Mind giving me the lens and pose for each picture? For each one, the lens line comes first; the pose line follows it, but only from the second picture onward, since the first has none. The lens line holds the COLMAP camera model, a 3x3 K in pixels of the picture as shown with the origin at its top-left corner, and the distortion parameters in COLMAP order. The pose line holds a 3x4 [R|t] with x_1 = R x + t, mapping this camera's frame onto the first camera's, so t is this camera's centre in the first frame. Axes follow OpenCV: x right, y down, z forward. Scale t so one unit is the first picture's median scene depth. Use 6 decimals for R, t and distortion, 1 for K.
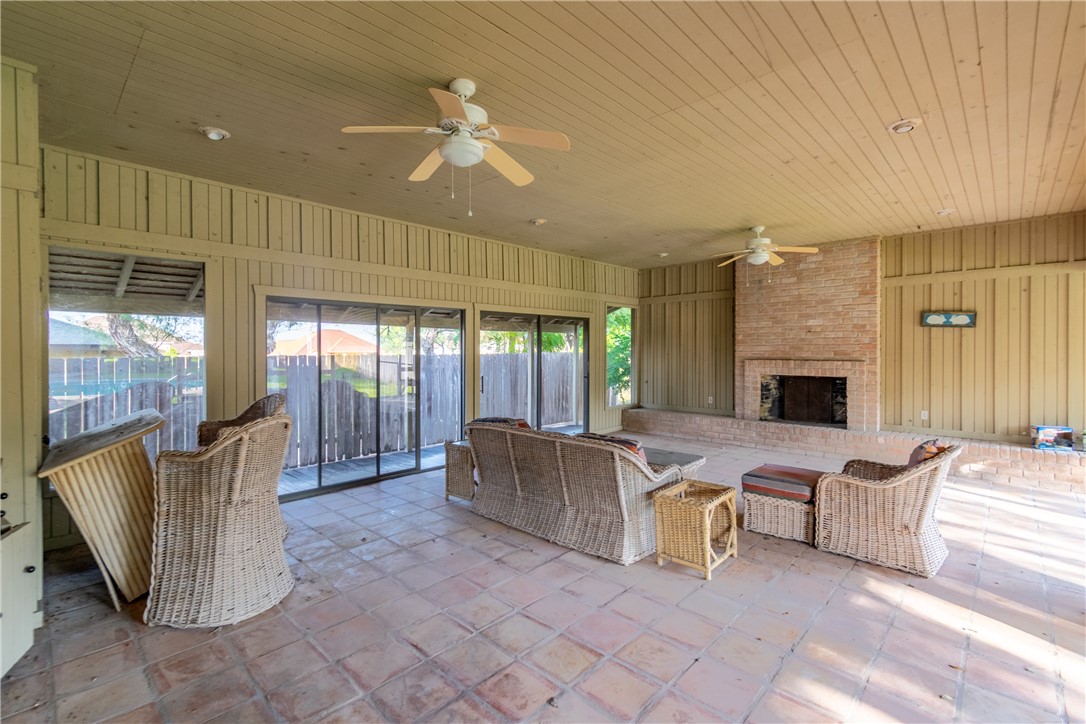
lens RADIAL K [[497.6, 0, 533.1], [0, 497.6, 357.6], [0, 0, 1]] dist [-0.009890, -0.000221]
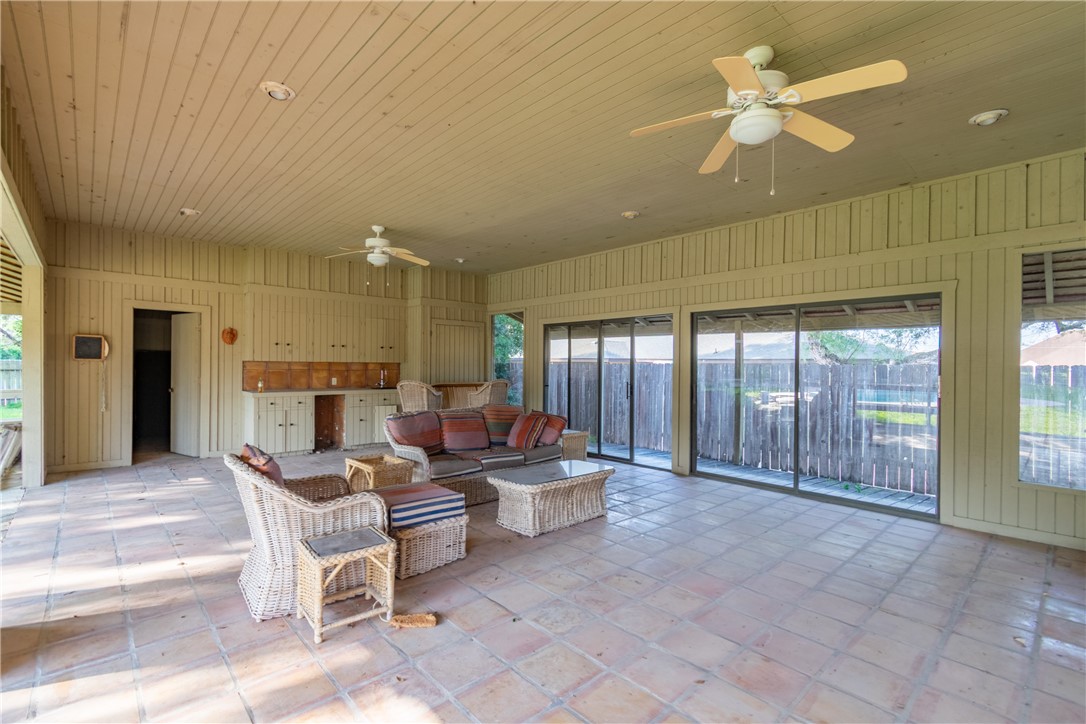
lens RADIAL K [[497.6, 0, 545.3], [0, 497.6, 364.3], [0, 0, 1]] dist [-0.009890, -0.000221]
pose [[-0.051561, -0.001464, -0.998669, 0.698960], [-0.021217, 0.999775, -0.000370, 0.006297], [0.998444, 0.021170, -0.051580, 0.664140]]
